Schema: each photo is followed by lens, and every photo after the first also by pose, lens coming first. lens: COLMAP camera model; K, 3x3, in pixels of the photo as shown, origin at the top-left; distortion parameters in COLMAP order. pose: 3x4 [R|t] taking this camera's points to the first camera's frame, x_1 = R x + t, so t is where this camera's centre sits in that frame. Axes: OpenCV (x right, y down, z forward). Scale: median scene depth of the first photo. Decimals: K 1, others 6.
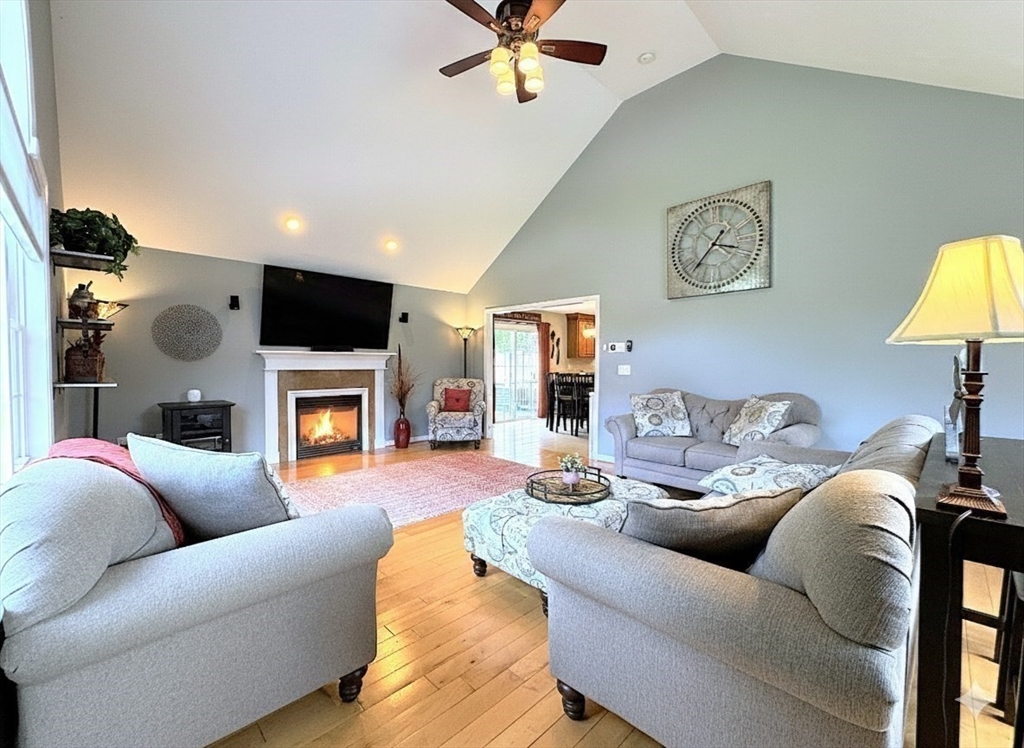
lens RADIAL K [[423.6, 0, 507.4], [0, 423.6, 375.2], [0, 0, 1]] dist [0.001490, 0.000137]
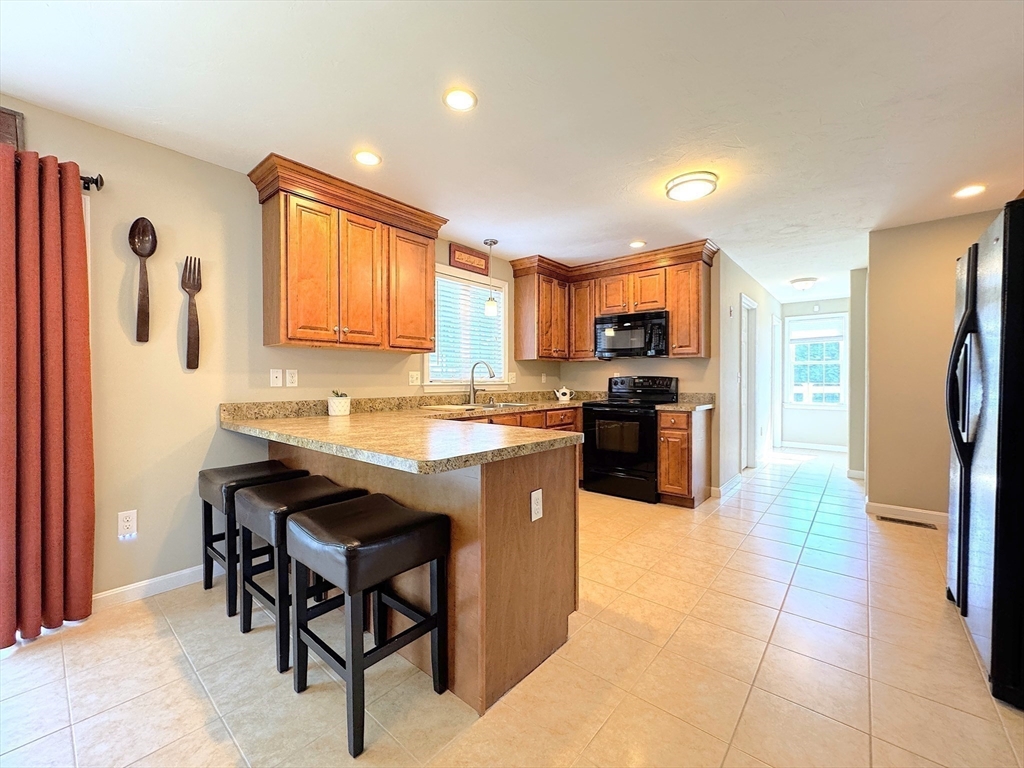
lens RADIAL K [[415.1, 0, 509.4], [0, 415.1, 382.9], [0, 0, 1]] dist [-0.001683, -0.000749]
pose [[0.995289, -0.006969, 0.096706, 0.452105], [0.008746, 0.999800, -0.017967, -0.018415], [-0.096561, 0.018728, 0.995151, 1.228448]]
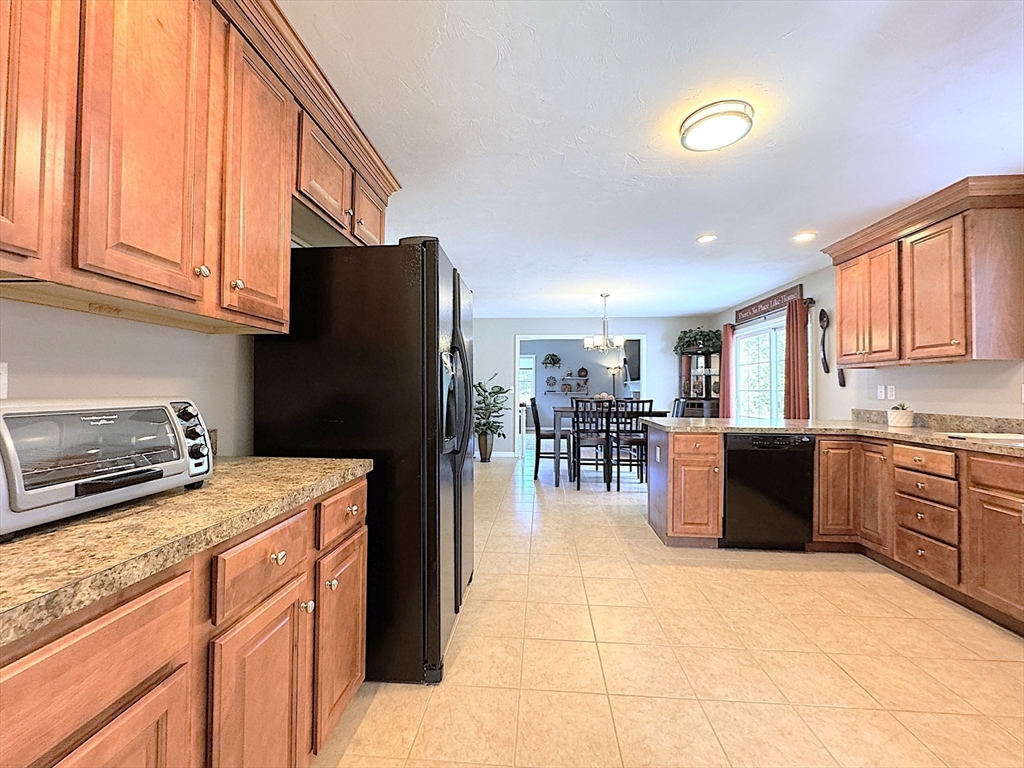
lens RADIAL K [[415.1, 0, 509.4], [0, 415.1, 381.5], [0, 0, 1]] dist [-0.001683, -0.000749]
pose [[-0.753657, -0.021727, -0.656909, 1.015896], [-0.028152, 0.999603, -0.000764, -0.033741], [0.656665, 0.017917, -0.753969, 1.788939]]
